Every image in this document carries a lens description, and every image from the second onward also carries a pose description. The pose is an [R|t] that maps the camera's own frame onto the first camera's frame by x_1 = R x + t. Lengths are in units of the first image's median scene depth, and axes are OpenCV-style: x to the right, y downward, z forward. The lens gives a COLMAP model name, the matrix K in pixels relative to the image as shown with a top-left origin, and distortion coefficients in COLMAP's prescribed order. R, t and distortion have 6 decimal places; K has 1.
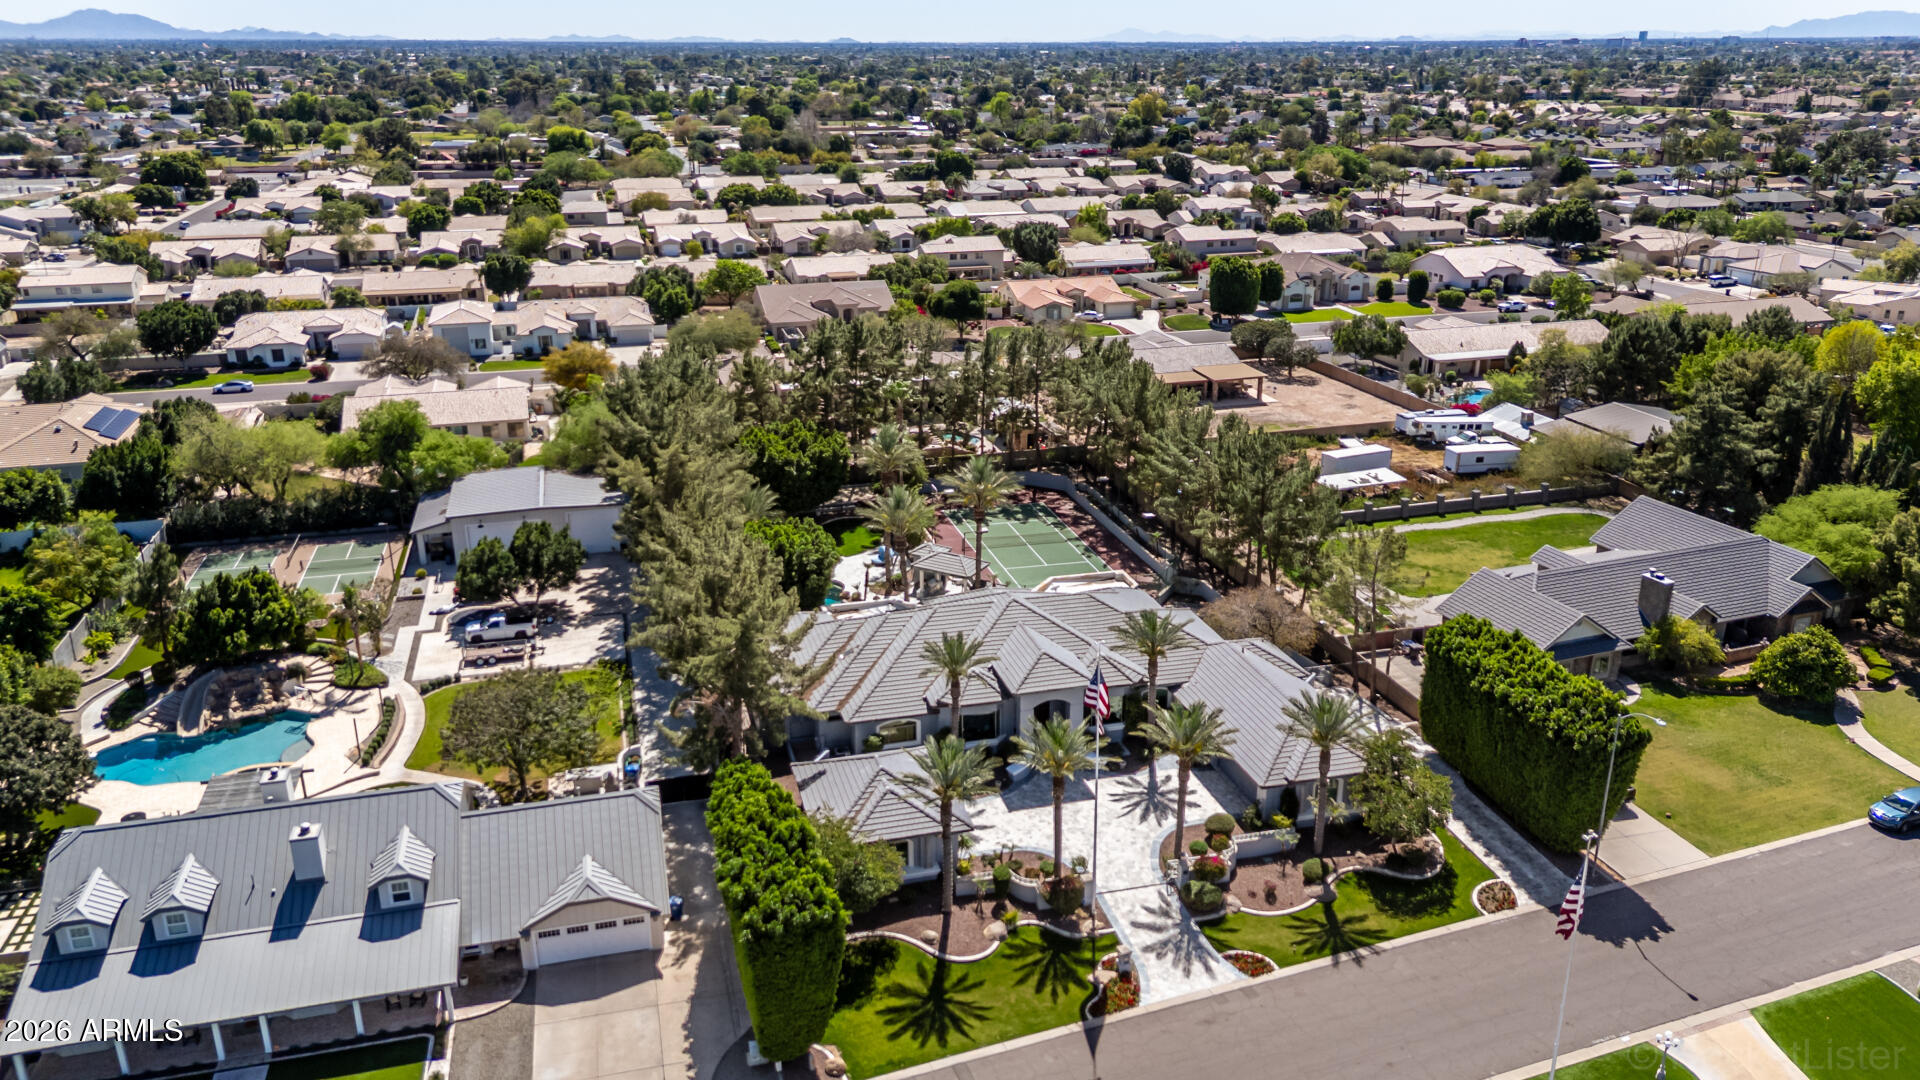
lens RADIAL K [[1458.5, 0, 974.6], [0, 1458.5, 541.0], [0, 0, 1]] dist [0.057154, -0.070055]
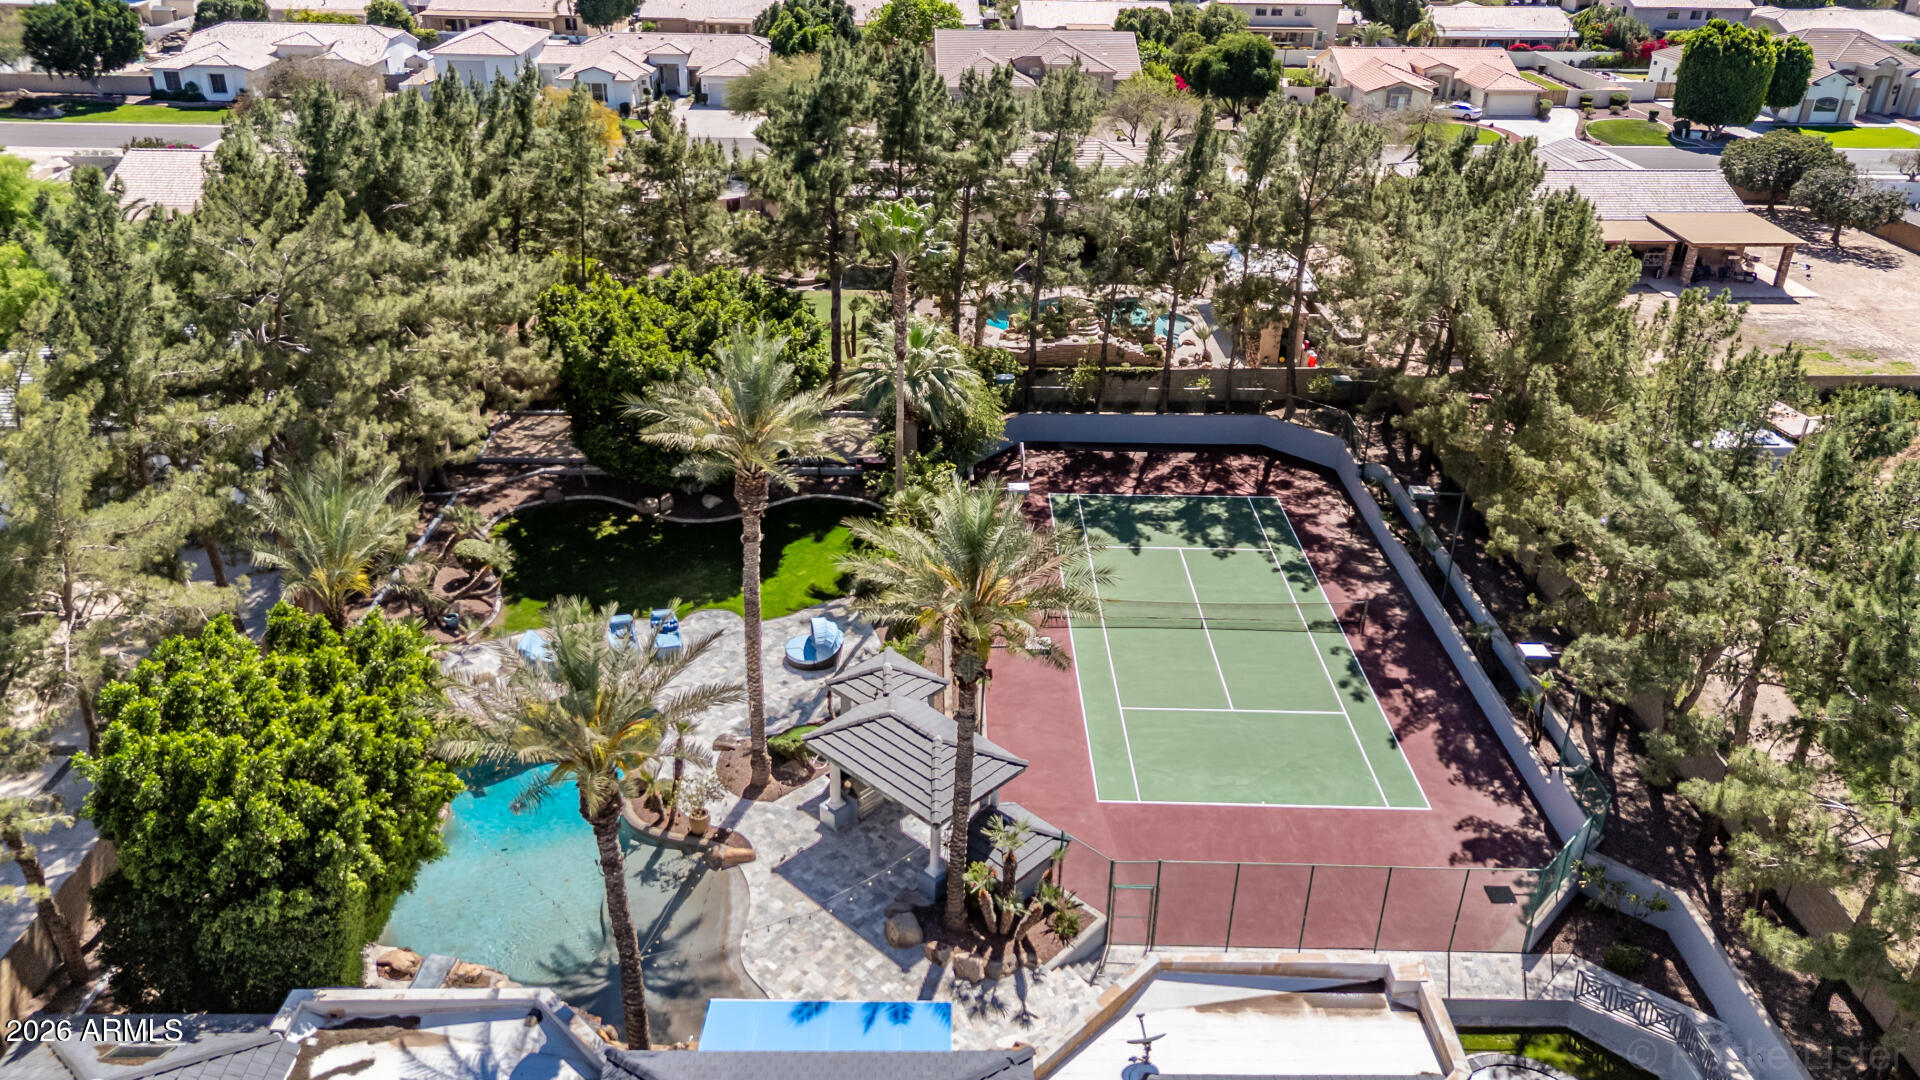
lens RADIAL K [[1458.5, 0, 974.6], [0, 1458.5, 541.0], [0, 0, 1]] dist [0.057154, -0.070055]
pose [[0.970505, 0.129172, -0.203557, 0.036406], [-0.101737, 0.984918, 0.139951, -0.050331], [0.218564, -0.115113, 0.969009, 0.403717]]
